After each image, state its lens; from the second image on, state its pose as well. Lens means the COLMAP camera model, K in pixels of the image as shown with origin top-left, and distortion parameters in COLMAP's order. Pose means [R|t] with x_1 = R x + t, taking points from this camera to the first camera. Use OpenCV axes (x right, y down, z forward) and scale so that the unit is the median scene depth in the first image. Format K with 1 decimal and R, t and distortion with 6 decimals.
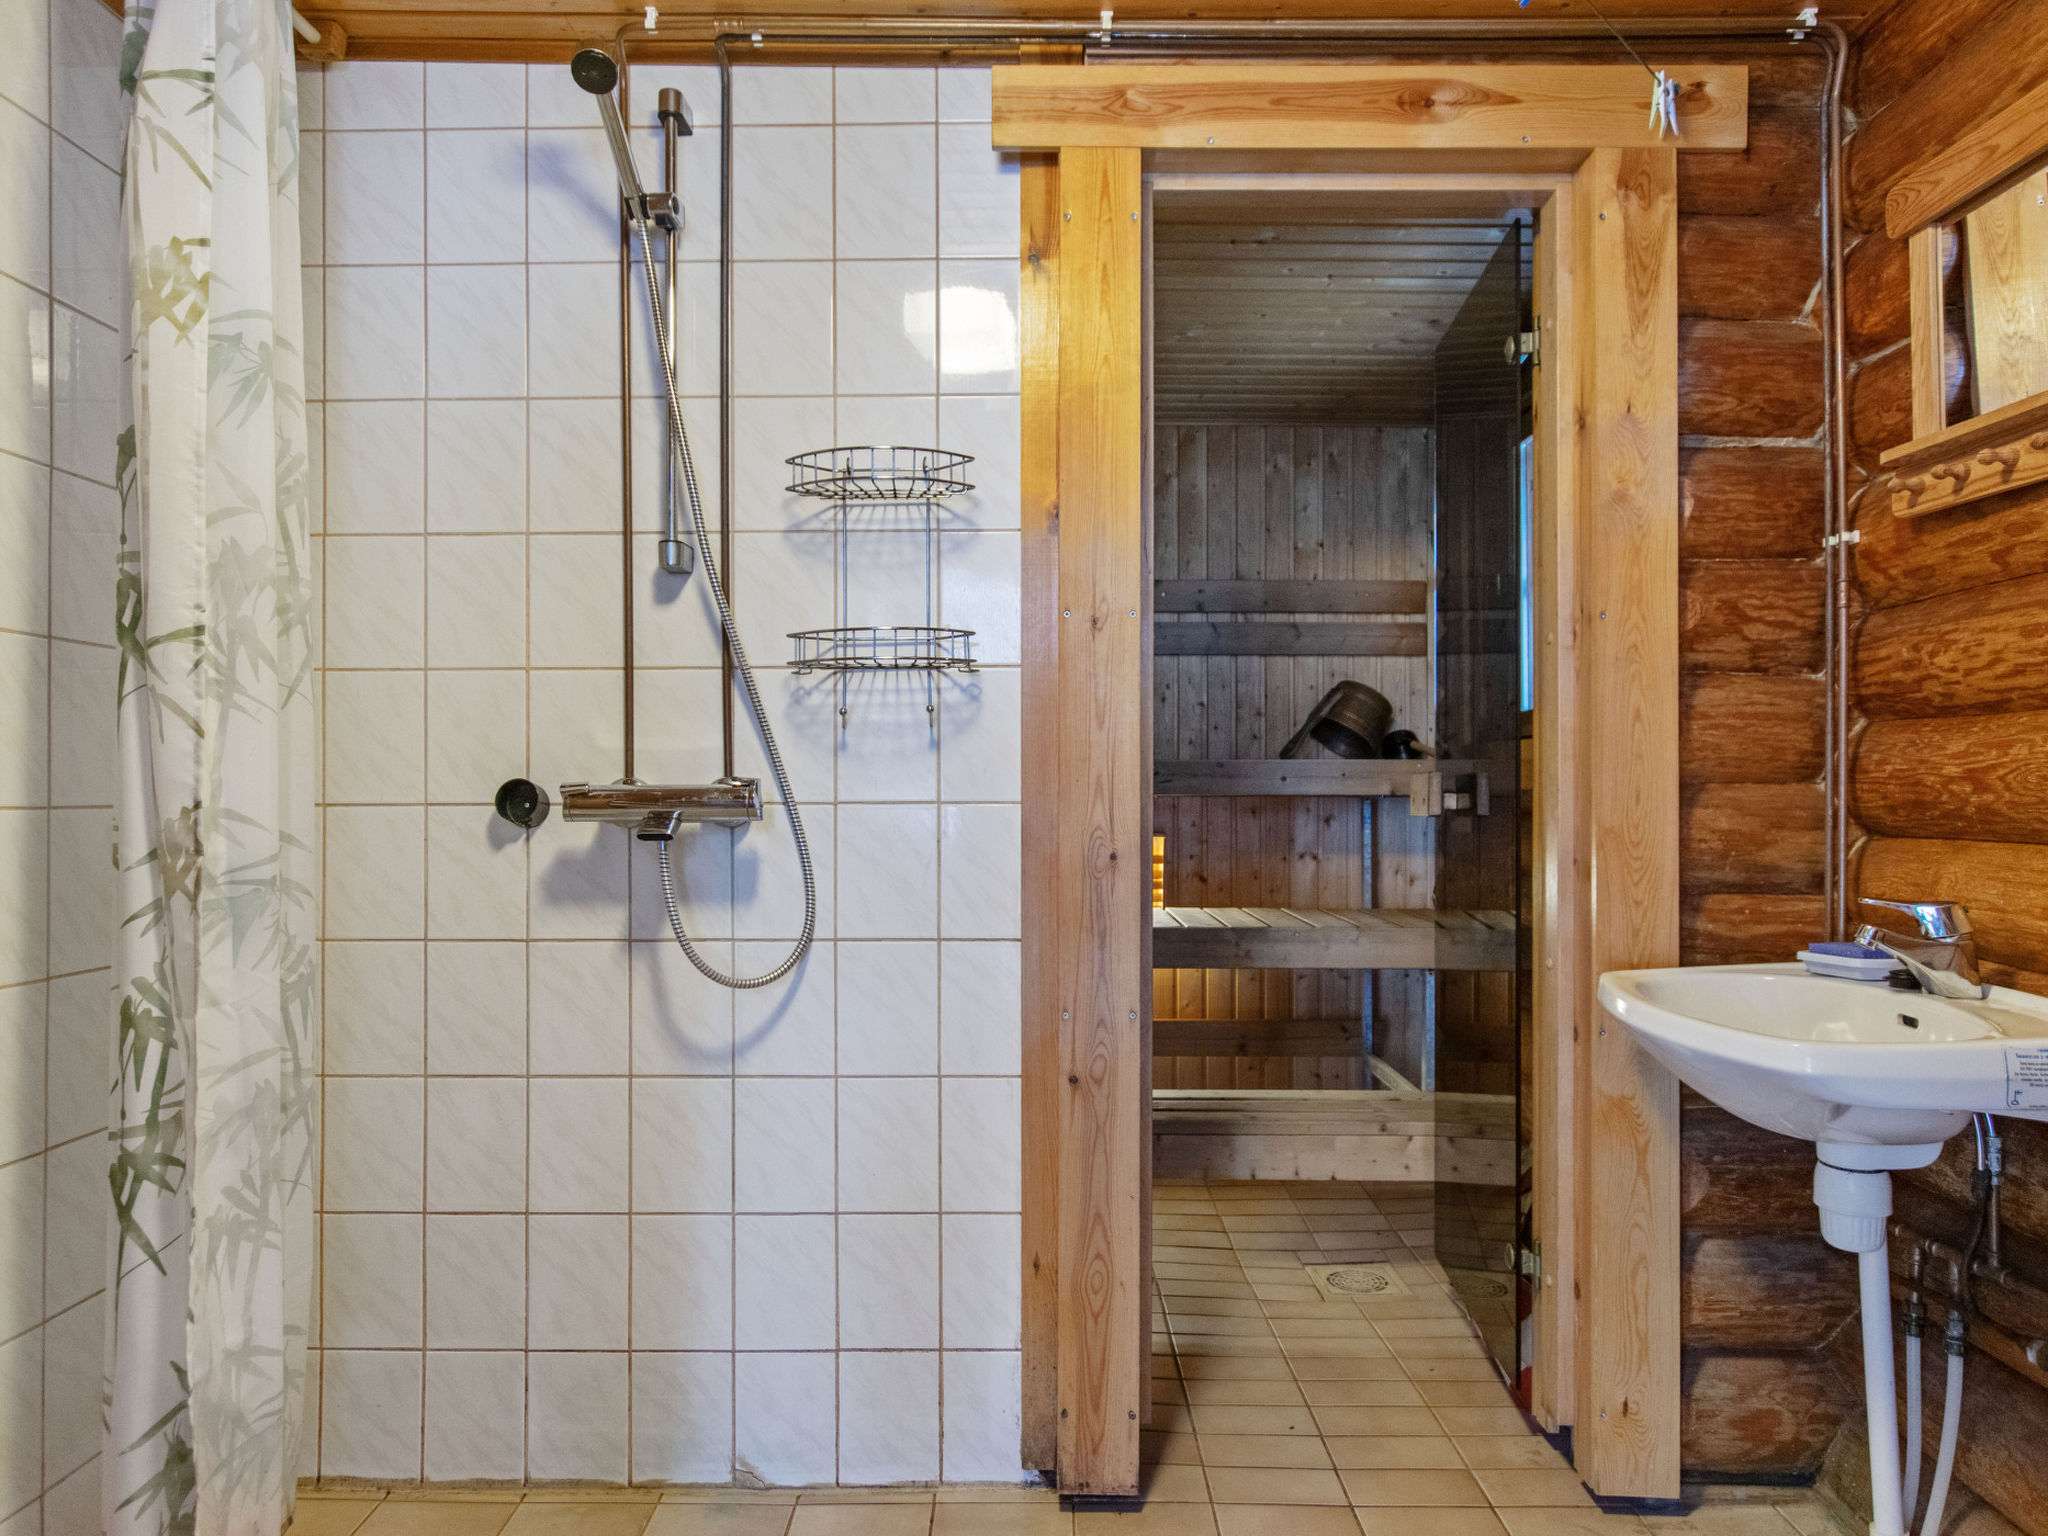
lens RADIAL K [[1309.3, 0, 1022.9], [0, 1309.3, 719.7], [0, 0, 1]] dist [-0.003019, 0.003462]
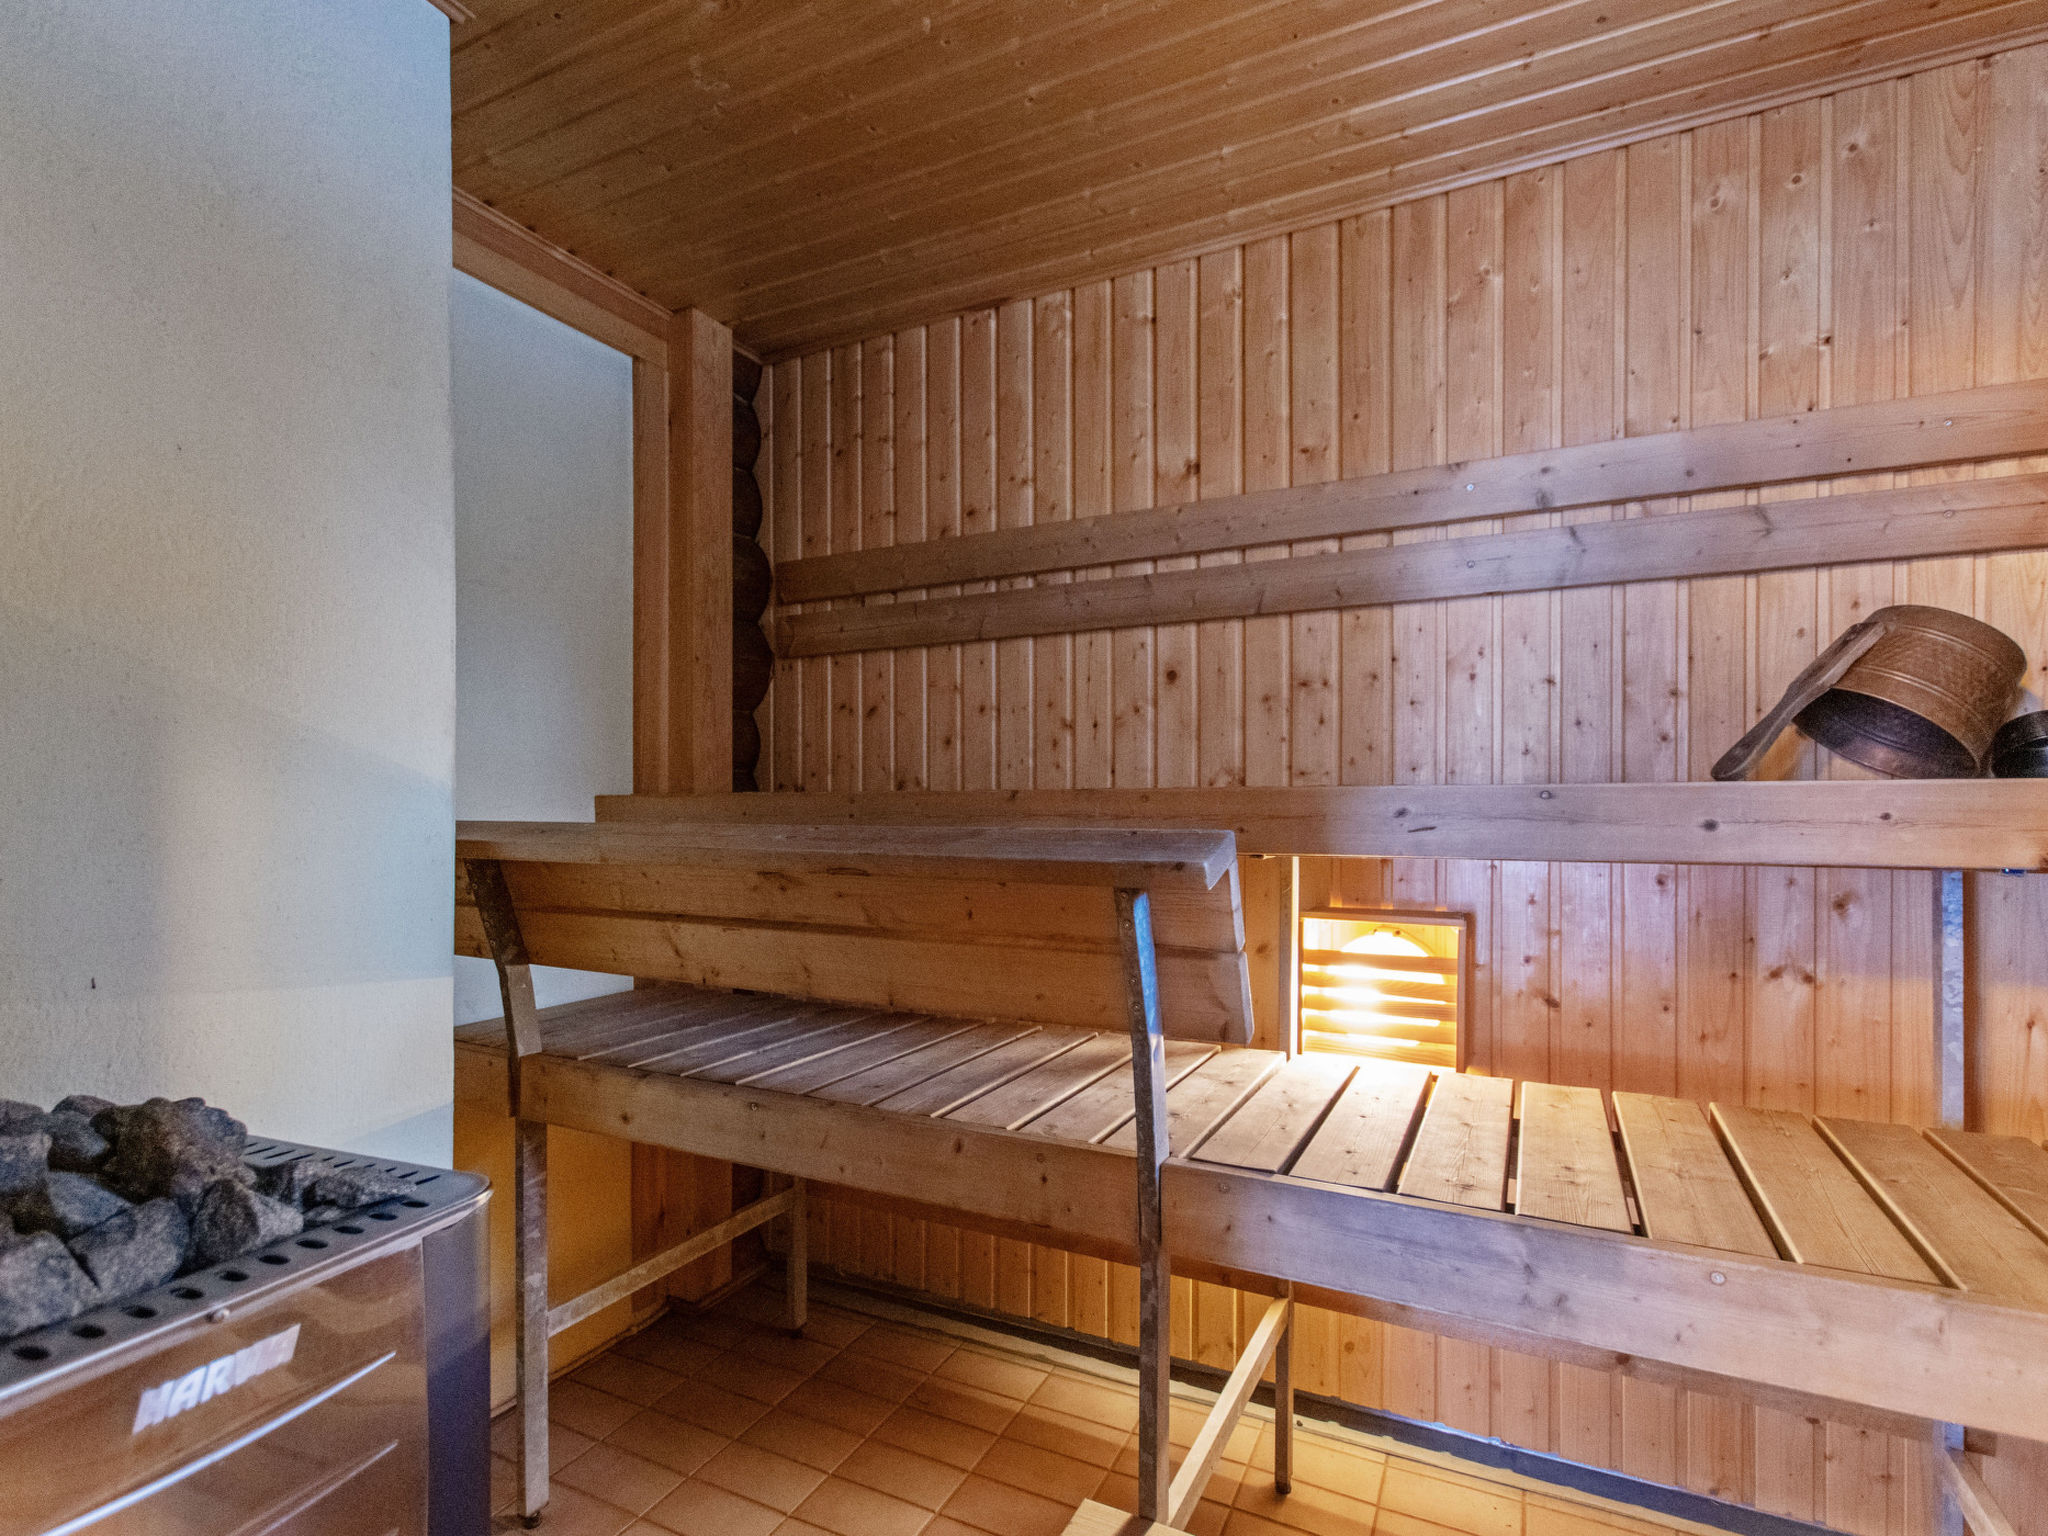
lens RADIAL K [[1000.4, 0, 1023.1], [0, 1000.4, 800.0], [0, 0, 1]] dist [-0.001656, -0.000948]
pose [[0.894133, -0.004316, -0.447781, 0.268291], [0.024720, 0.998905, 0.039732, 0.032964], [0.447119, -0.046595, 0.893260, 1.123495]]
